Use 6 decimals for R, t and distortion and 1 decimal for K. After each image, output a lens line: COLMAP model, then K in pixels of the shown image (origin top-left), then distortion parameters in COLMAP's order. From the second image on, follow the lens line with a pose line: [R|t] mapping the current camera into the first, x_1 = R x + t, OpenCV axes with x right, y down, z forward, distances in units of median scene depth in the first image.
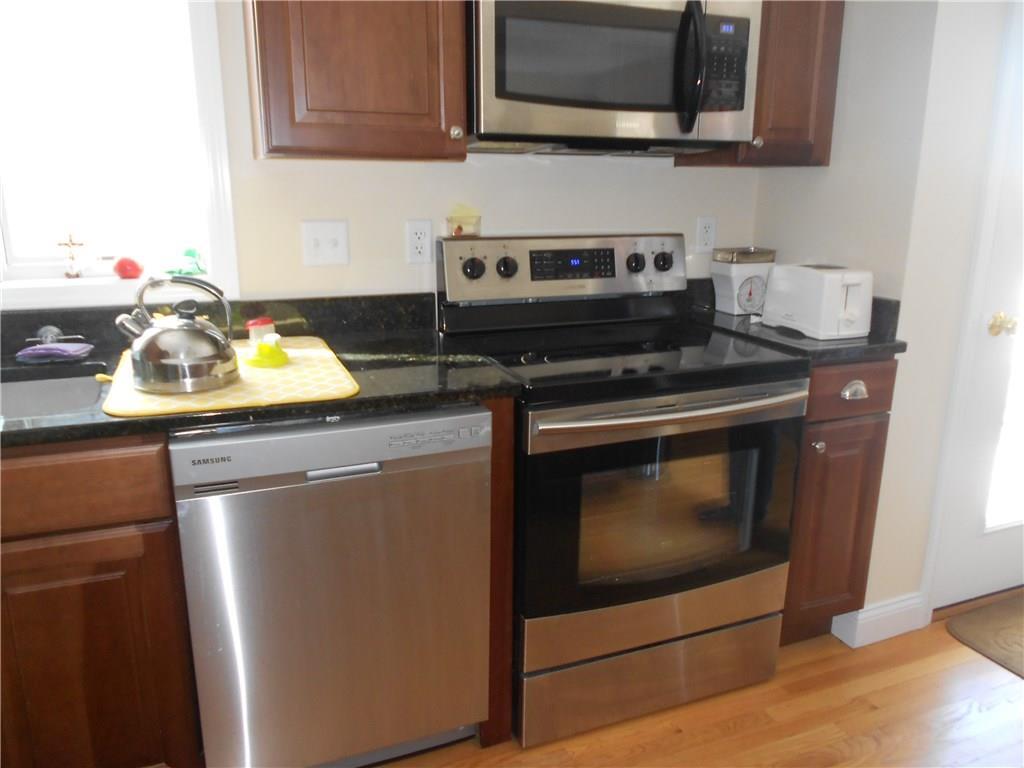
lens RADIAL K [[783.8, 0, 512.0], [0, 783.8, 384.0], [0, 0, 1]] dist [0.000791, -0.000032]
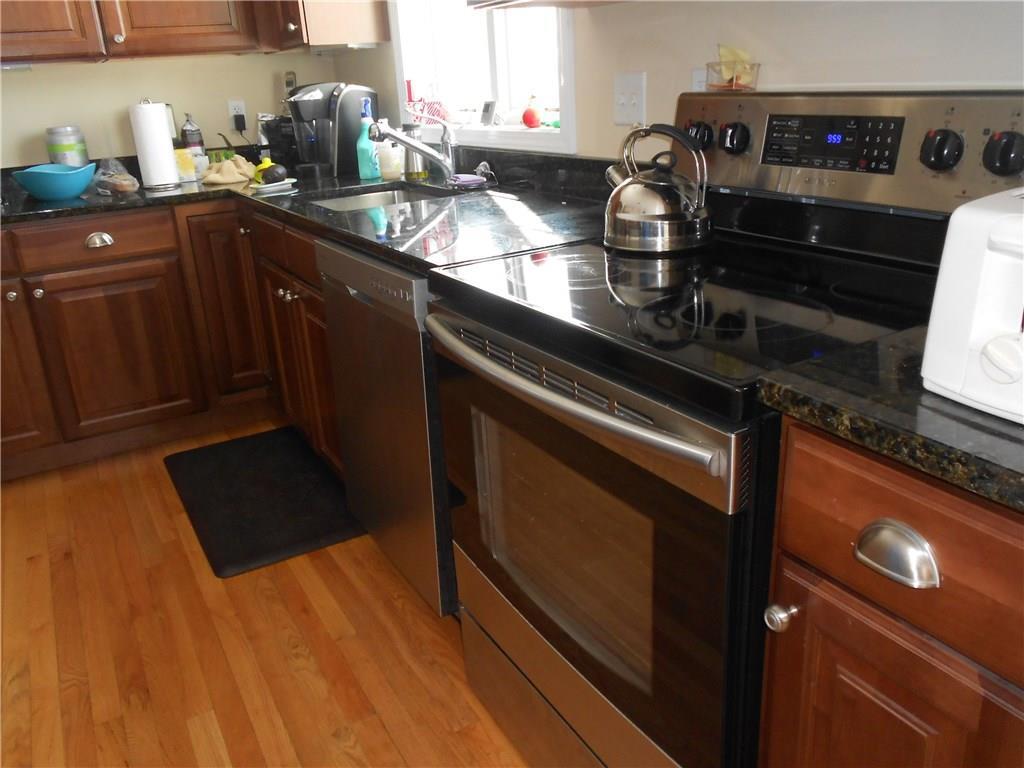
lens RADIAL K [[842.3, 0, 512.0], [0, 842.3, 384.0], [0, 0, 1]] dist [0.000256, -0.003920]
pose [[0.108945, 0.330081, -0.937645, 0.694966], [-0.197265, 0.931678, 0.305061, -0.132077], [0.974278, 0.151730, 0.166615, 0.708456]]
